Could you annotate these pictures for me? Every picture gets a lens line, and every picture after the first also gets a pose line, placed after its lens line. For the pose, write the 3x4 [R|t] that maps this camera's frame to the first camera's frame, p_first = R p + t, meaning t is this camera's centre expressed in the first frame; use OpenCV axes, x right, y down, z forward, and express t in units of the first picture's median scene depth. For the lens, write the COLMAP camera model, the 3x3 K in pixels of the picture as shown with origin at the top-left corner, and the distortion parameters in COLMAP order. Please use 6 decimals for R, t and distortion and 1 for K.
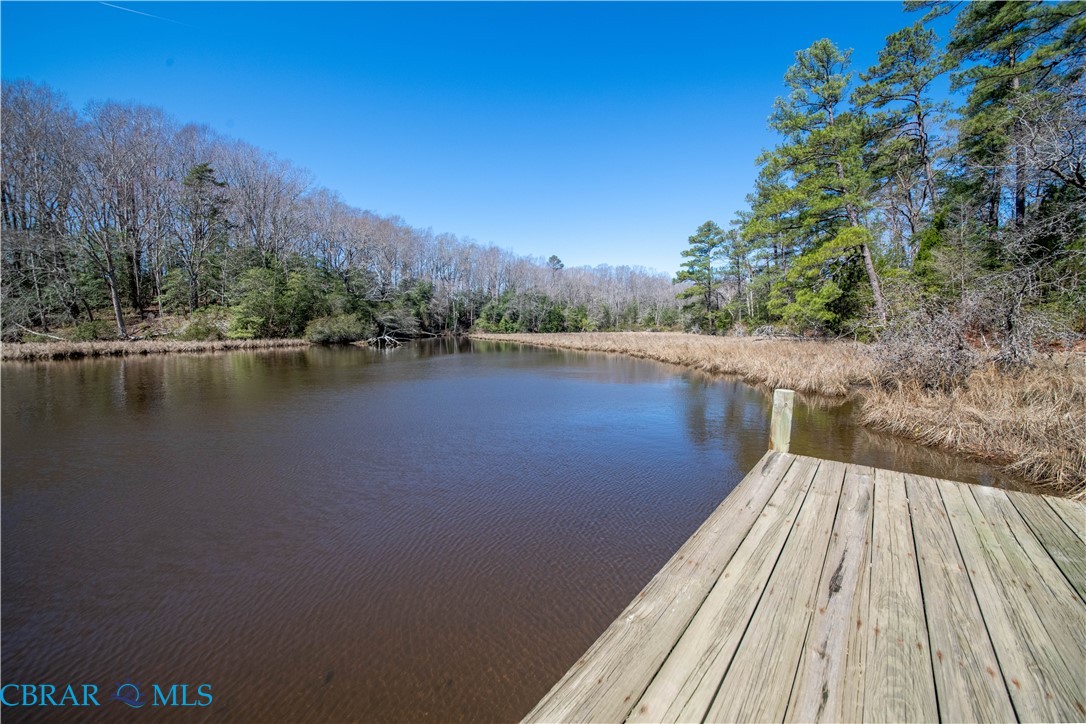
lens RADIAL K [[394.2, 0, 540.8], [0, 394.2, 363.4], [0, 0, 1]] dist [0.017084, -0.014765]
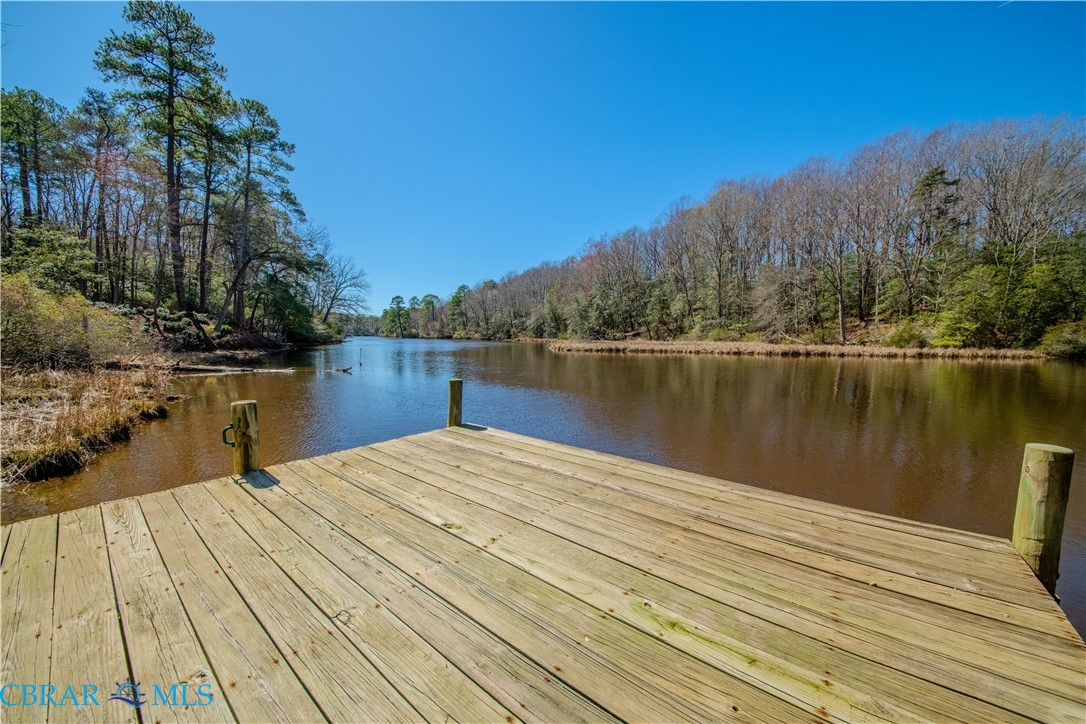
lens RADIAL K [[394.2, 0, 540.8], [0, 394.2, 363.4], [0, 0, 1]] dist [0.017084, -0.014765]
pose [[0.033570, 0.074051, -0.996689, 0.127563], [-0.091916, 0.993254, 0.070700, -0.002371], [0.995201, 0.089238, 0.040150, 0.029549]]
